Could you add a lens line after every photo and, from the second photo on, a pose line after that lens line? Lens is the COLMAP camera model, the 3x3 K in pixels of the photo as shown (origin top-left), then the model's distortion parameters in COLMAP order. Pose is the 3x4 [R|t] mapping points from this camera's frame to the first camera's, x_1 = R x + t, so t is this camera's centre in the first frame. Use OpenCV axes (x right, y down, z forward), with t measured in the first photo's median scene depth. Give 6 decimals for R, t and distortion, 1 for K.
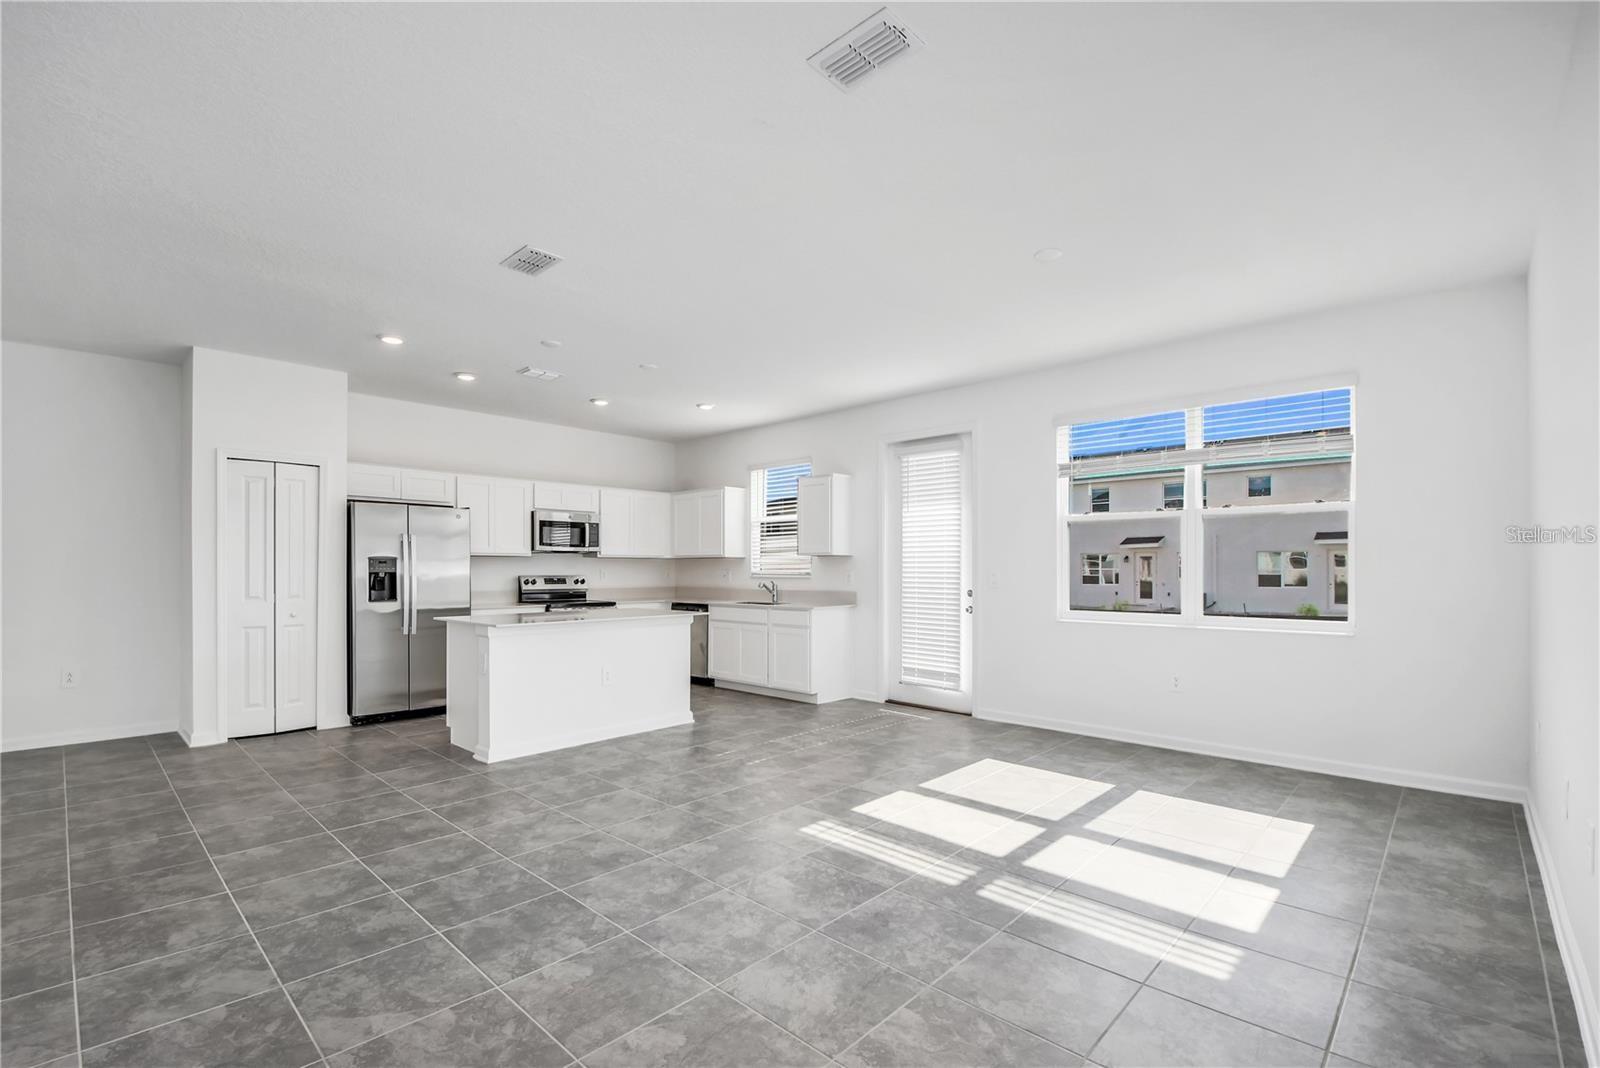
lens RADIAL K [[716.8, 0, 789.1], [0, 716.8, 579.3], [0, 0, 1]] dist [-0.013414, -0.005506]
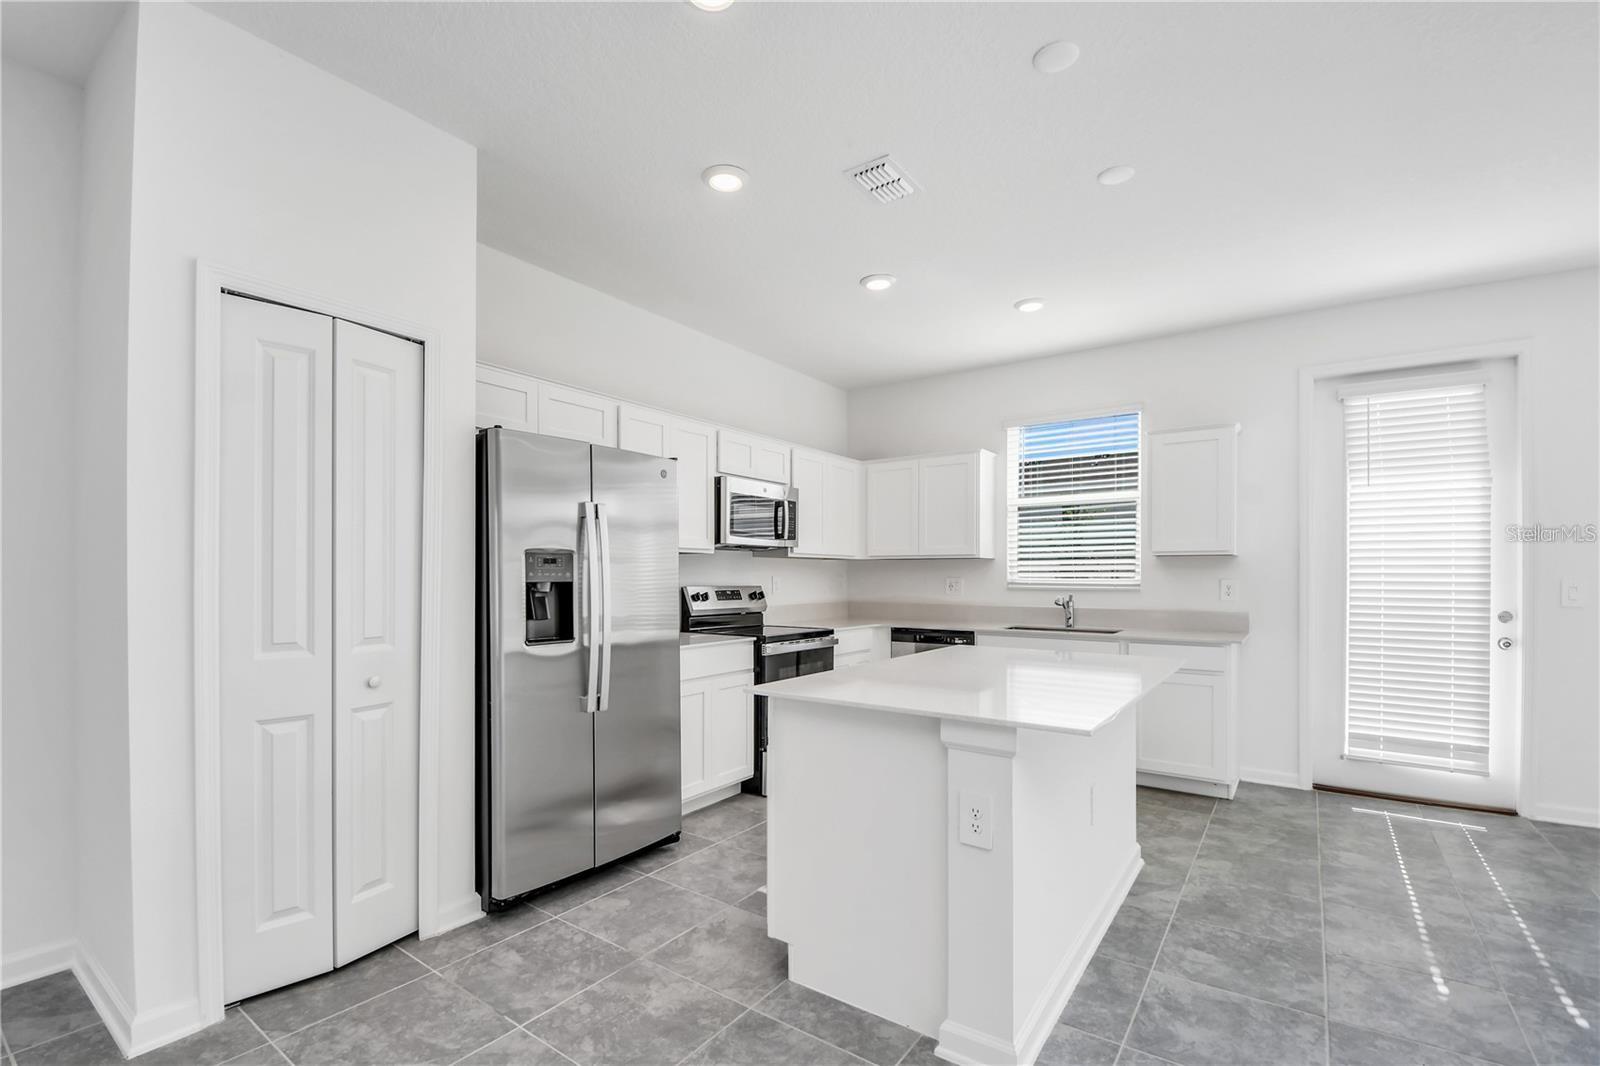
lens RADIAL K [[716.8, 0, 777.7], [0, 716.8, 584.1], [0, 0, 1]] dist [-0.013414, -0.005506]
pose [[0.992271, 0.000670, 0.124085, -0.413816], [-0.000378, 0.999997, -0.002381, -0.006380], [-0.124086, 0.002315, 0.992269, 0.444052]]
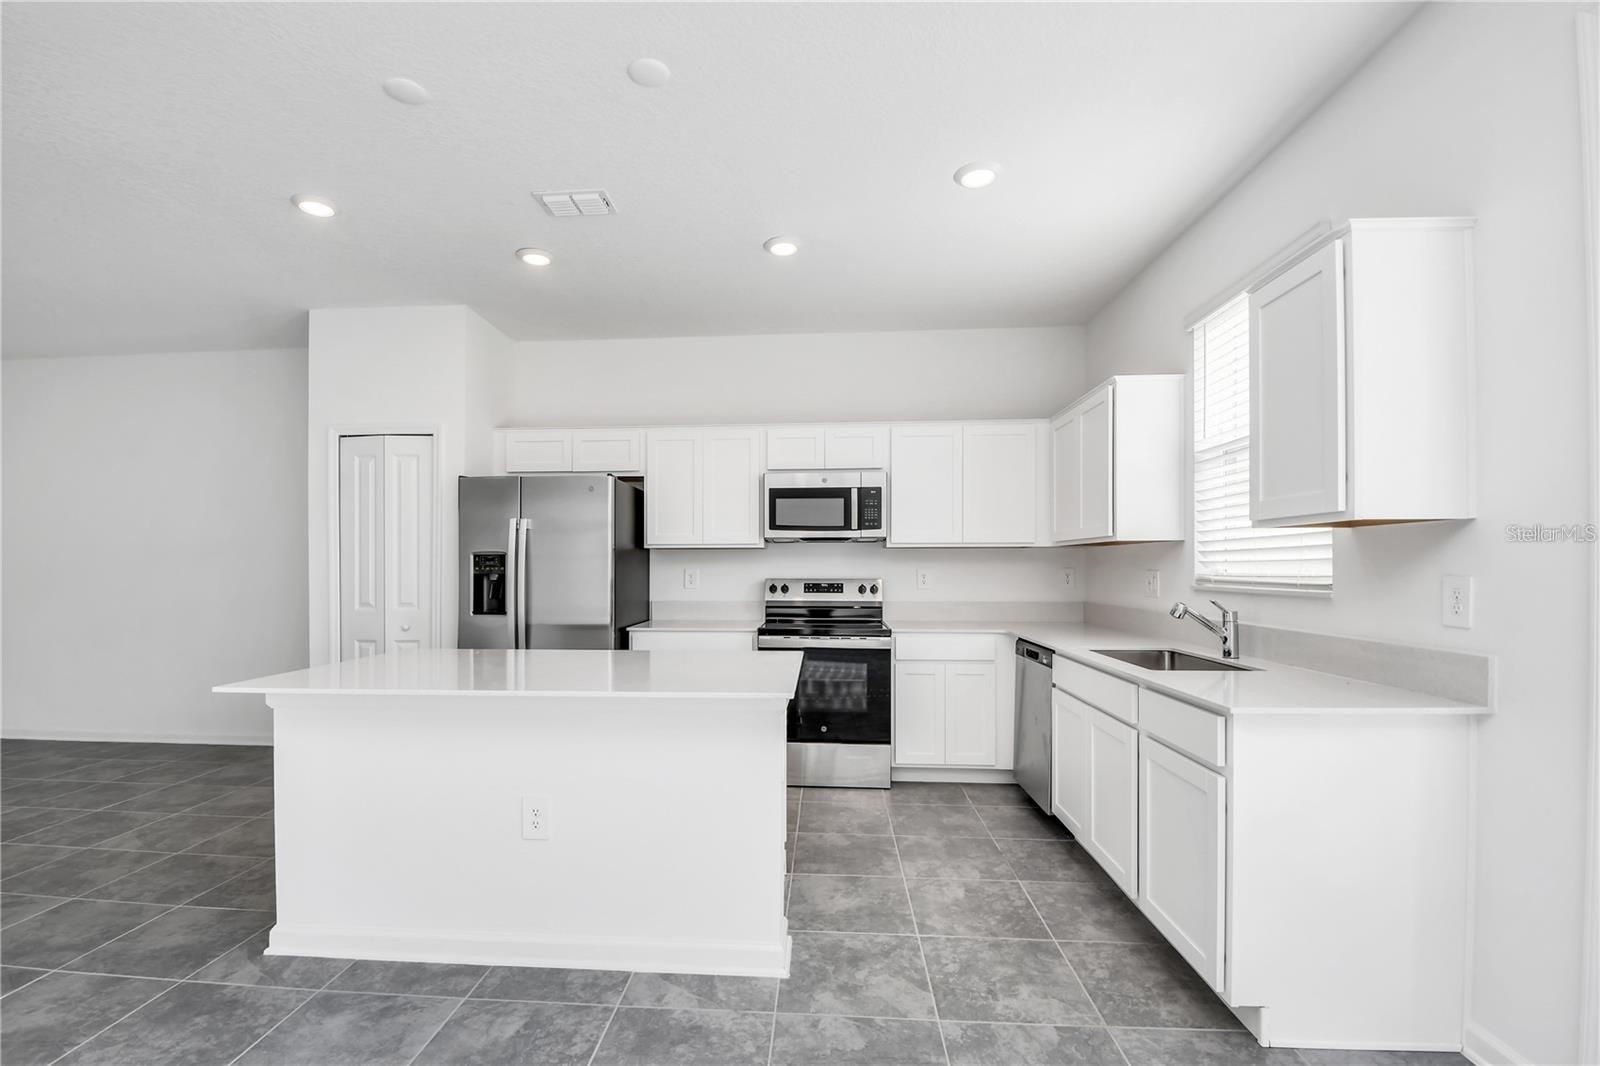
lens RADIAL K [[716.8, 0, 771.3], [0, 716.8, 568.7], [0, 0, 1]] dist [-0.013414, -0.005506]
pose [[0.632013, 0.002244, -0.774954, 0.133750], [-0.009878, 0.999938, -0.005161, -0.011601], [0.774895, 0.010917, 0.631996, 0.664243]]
